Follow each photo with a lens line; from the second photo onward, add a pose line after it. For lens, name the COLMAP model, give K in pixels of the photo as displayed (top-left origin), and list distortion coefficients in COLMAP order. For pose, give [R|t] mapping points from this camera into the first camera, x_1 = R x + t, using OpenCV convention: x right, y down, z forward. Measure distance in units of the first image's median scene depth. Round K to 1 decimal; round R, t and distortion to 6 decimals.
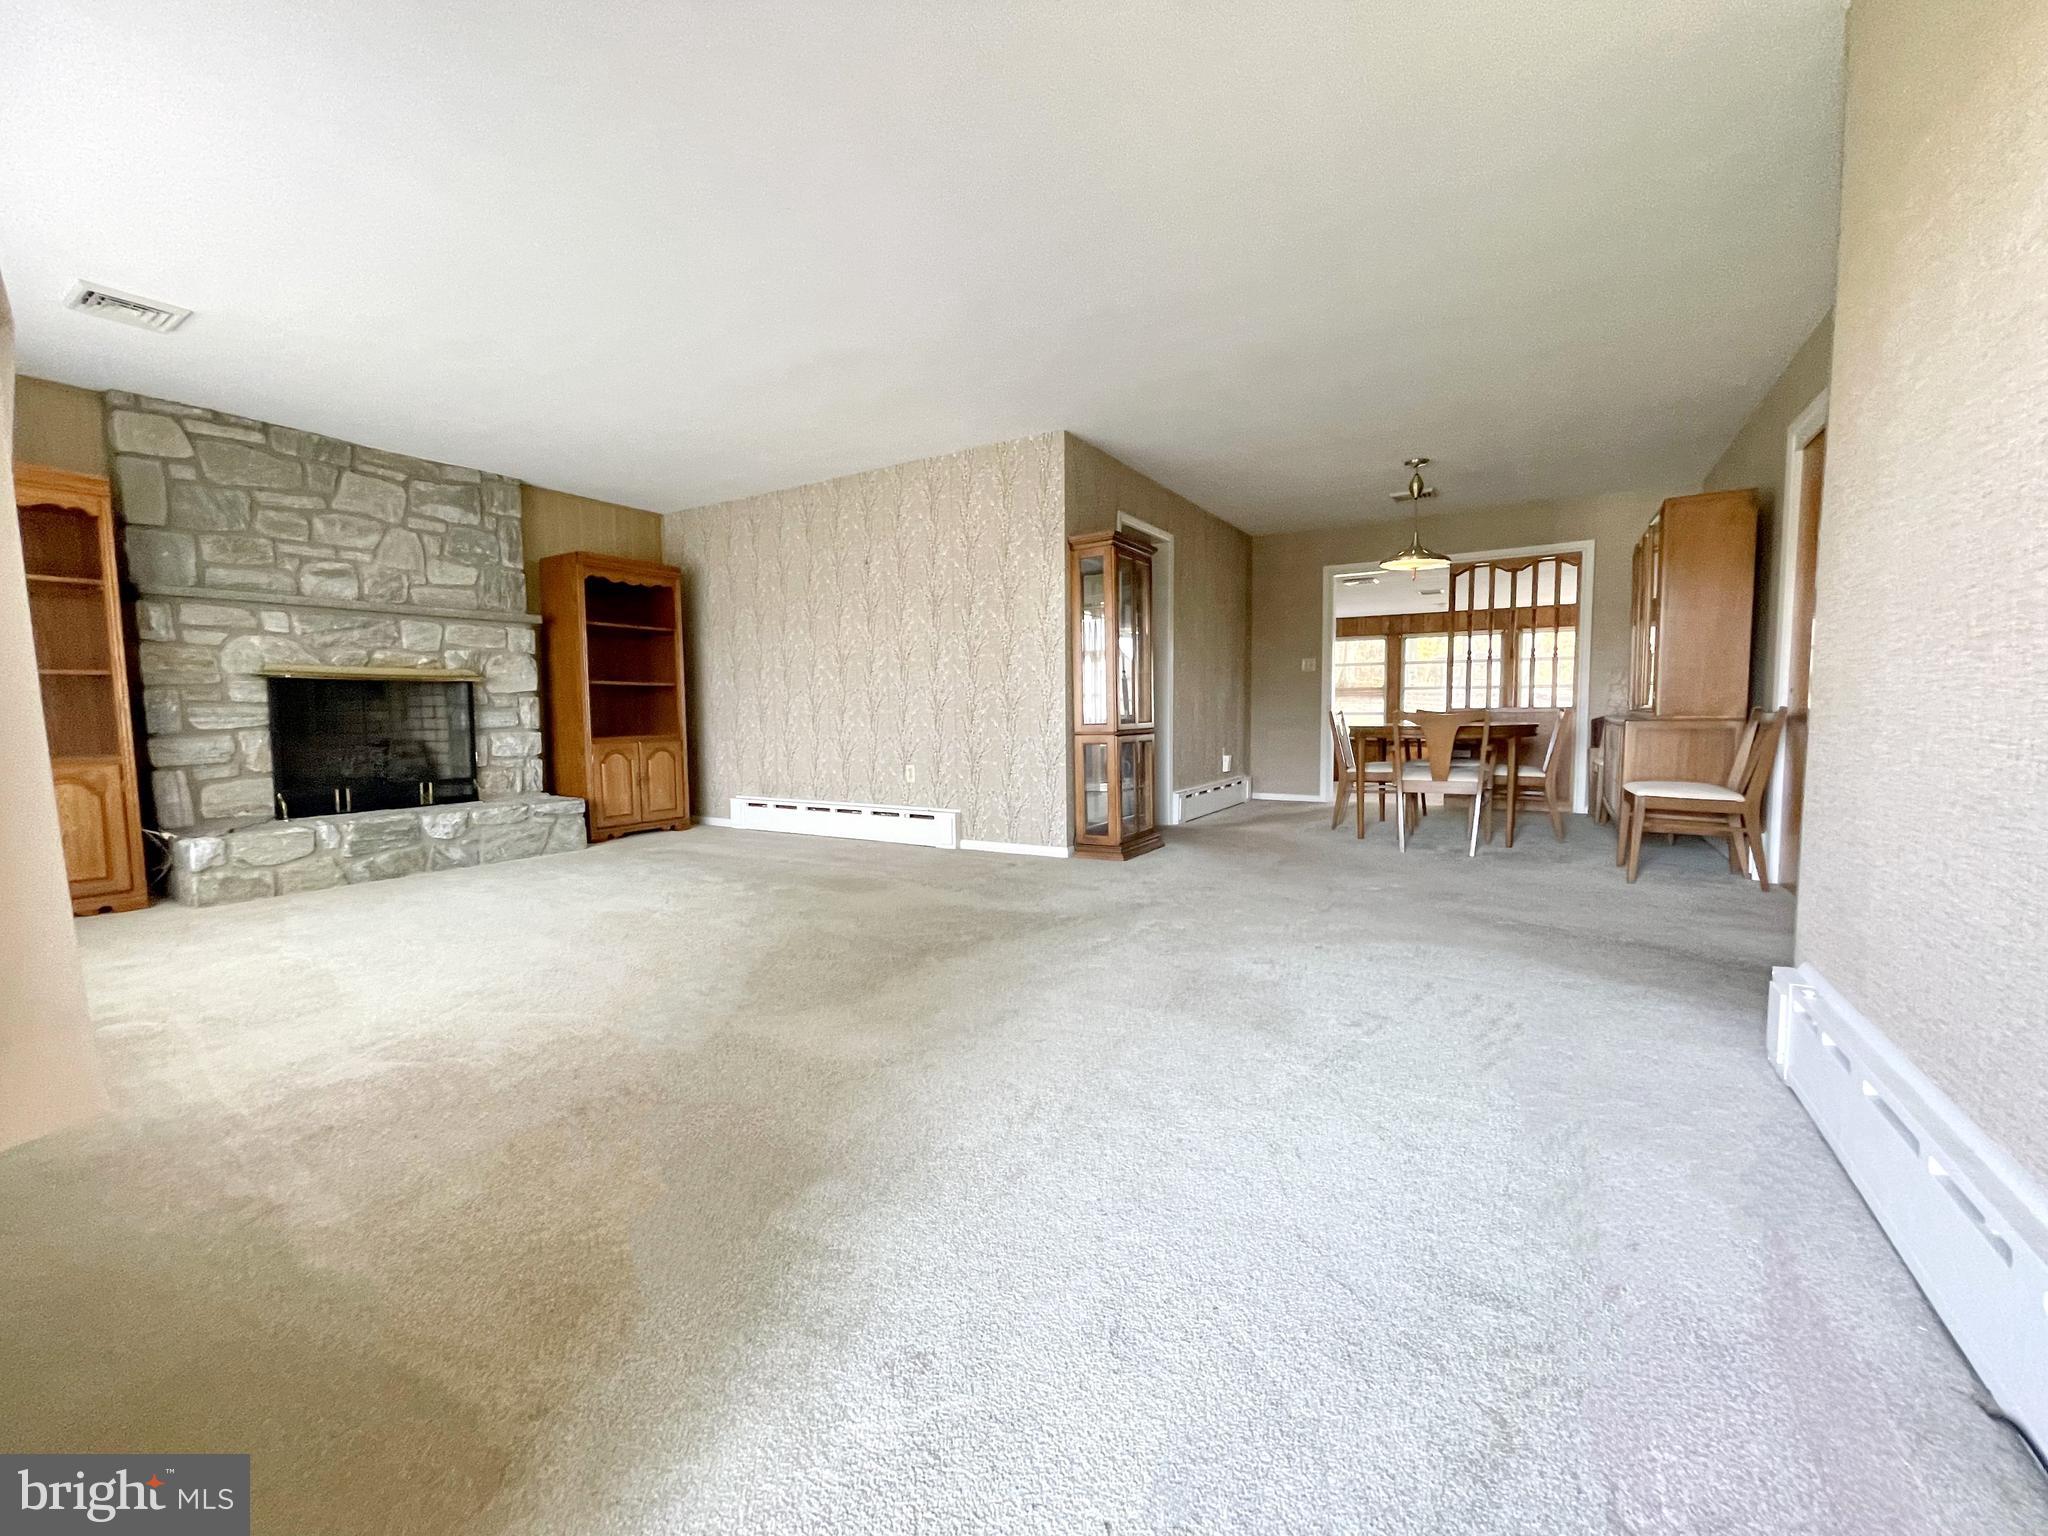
lens RADIAL K [[829.6, 0, 1012.0], [0, 829.6, 763.8], [0, 0, 1]] dist [0.001881, 0.003891]
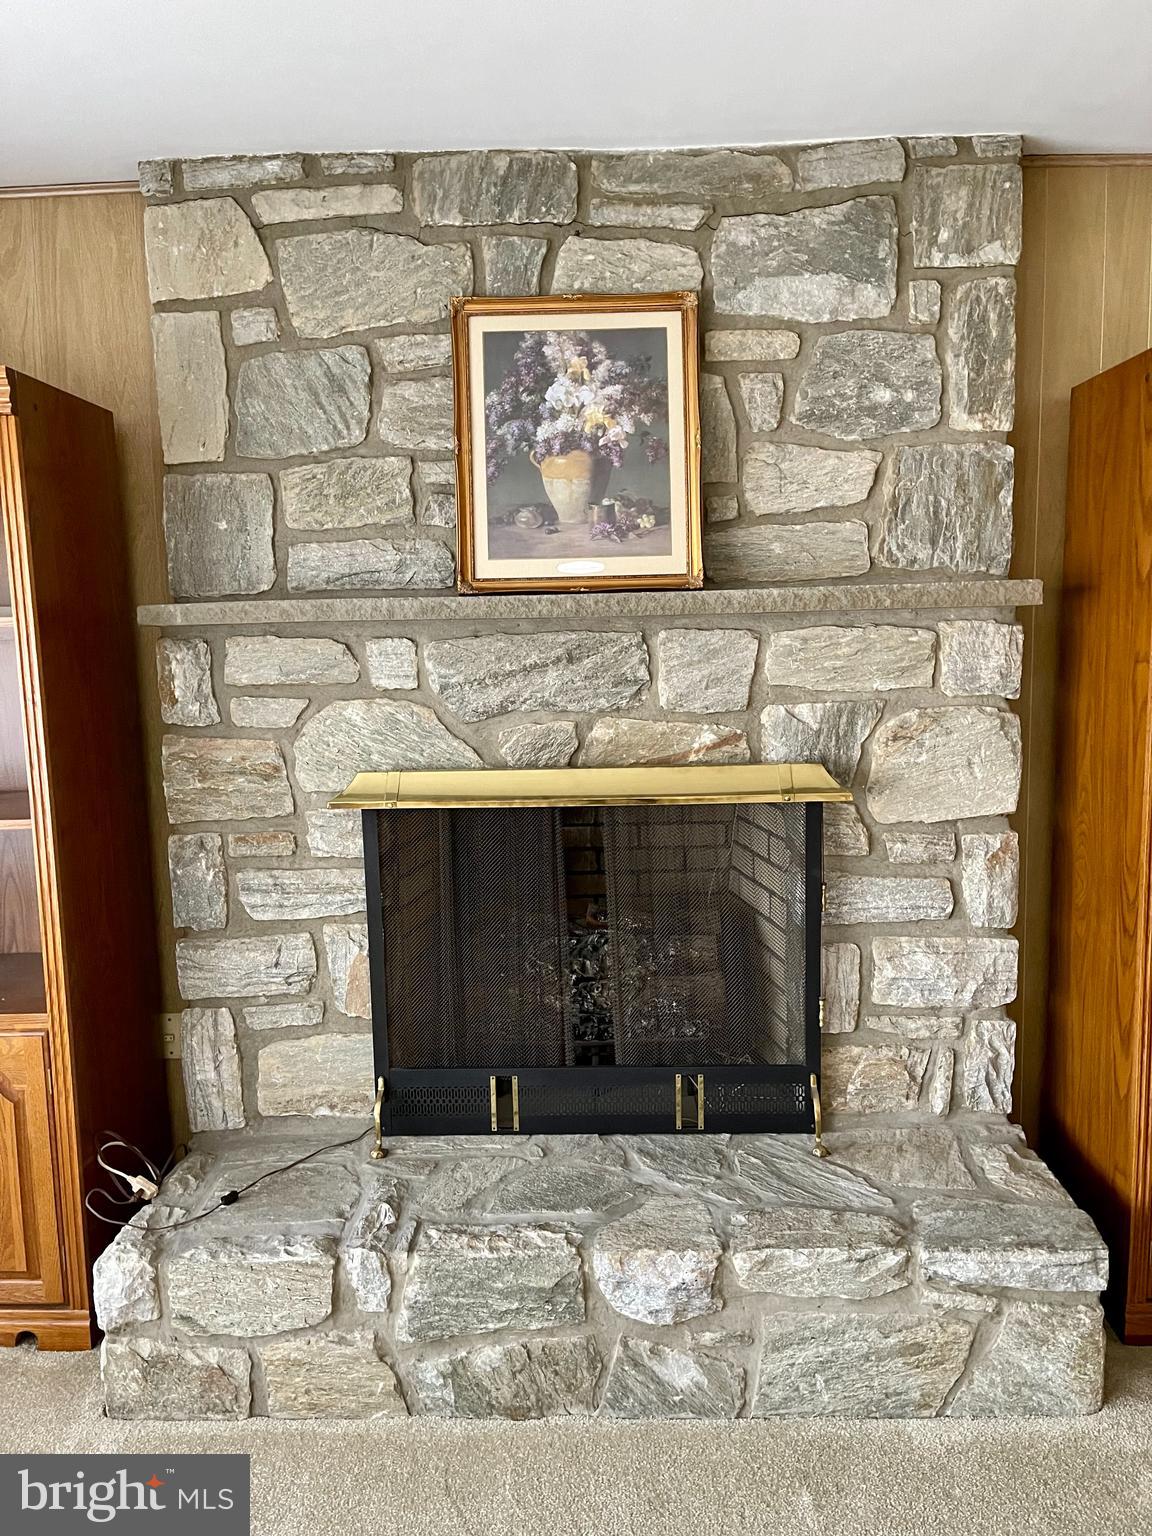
lens RADIAL K [[1168.8, 0, 571.6], [0, 1168.8, 773.8], [0, 0, 1]] dist [0.049010, -0.022209]
pose [[0.516803, 0.107421, -0.849338, -0.318134], [-0.042260, 0.994088, 0.100014, -0.162702], [0.855061, -0.015795, 0.518287, 0.712012]]
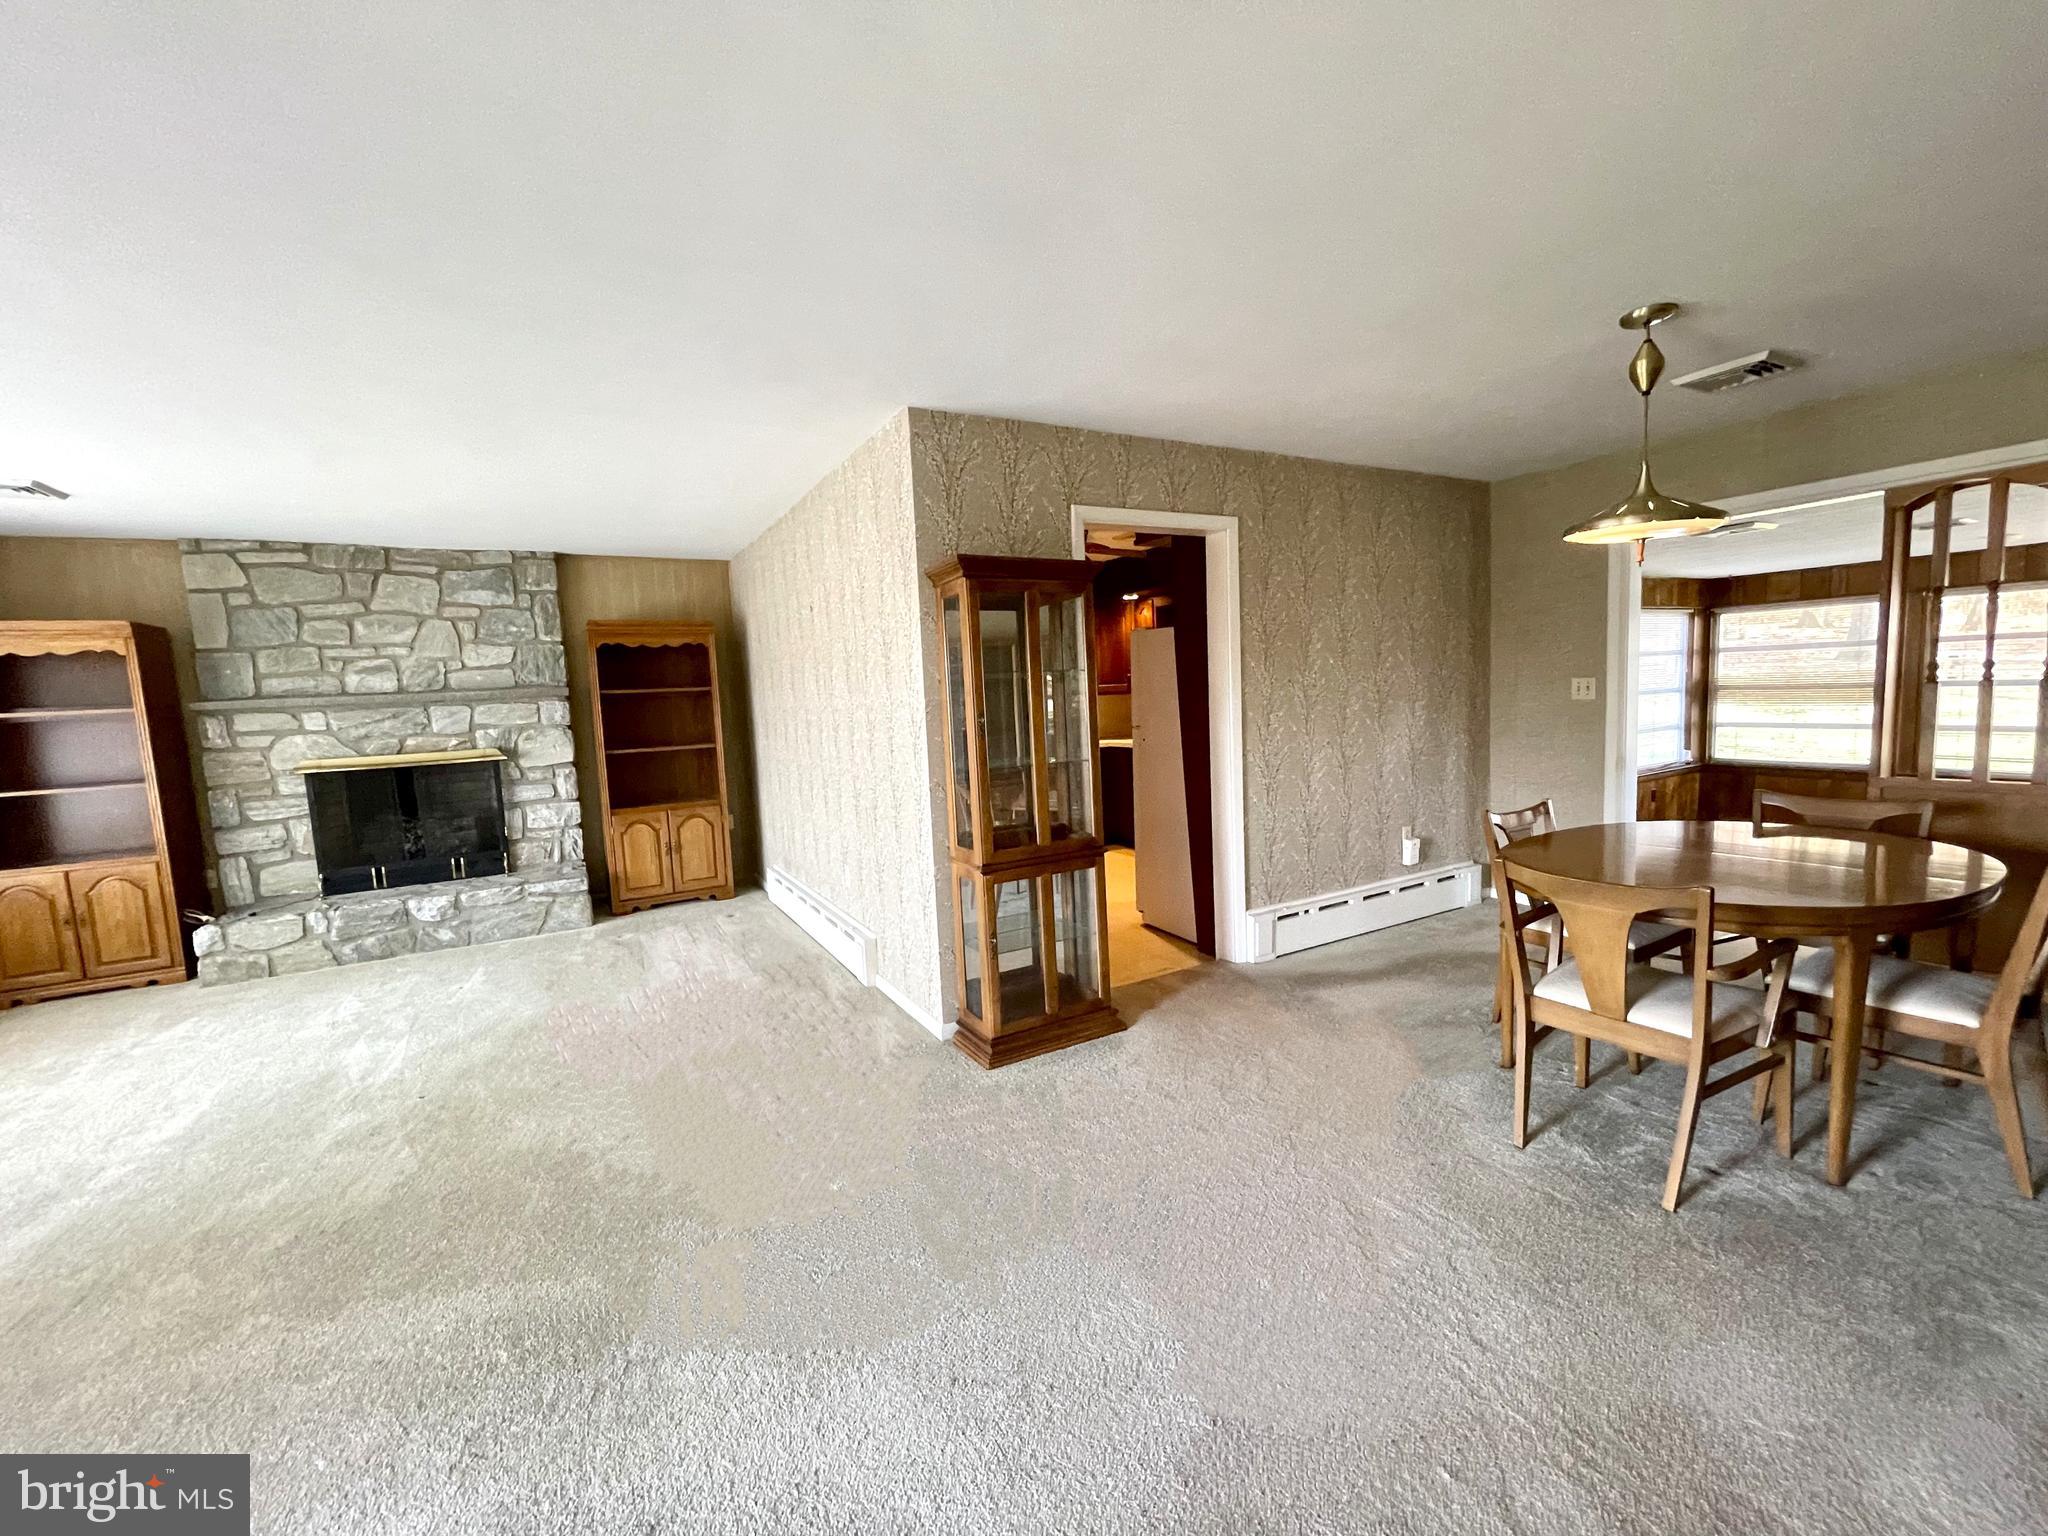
lens RADIAL K [[829.6, 0, 1009.2], [0, 829.6, 769.6], [0, 0, 1]] dist [0.001881, 0.003891]
pose [[0.876046, 0.015738, -0.481970, 0.435856], [0.005115, 0.999108, 0.041923, -0.135254], [0.482200, -0.039191, 0.875184, 0.428010]]
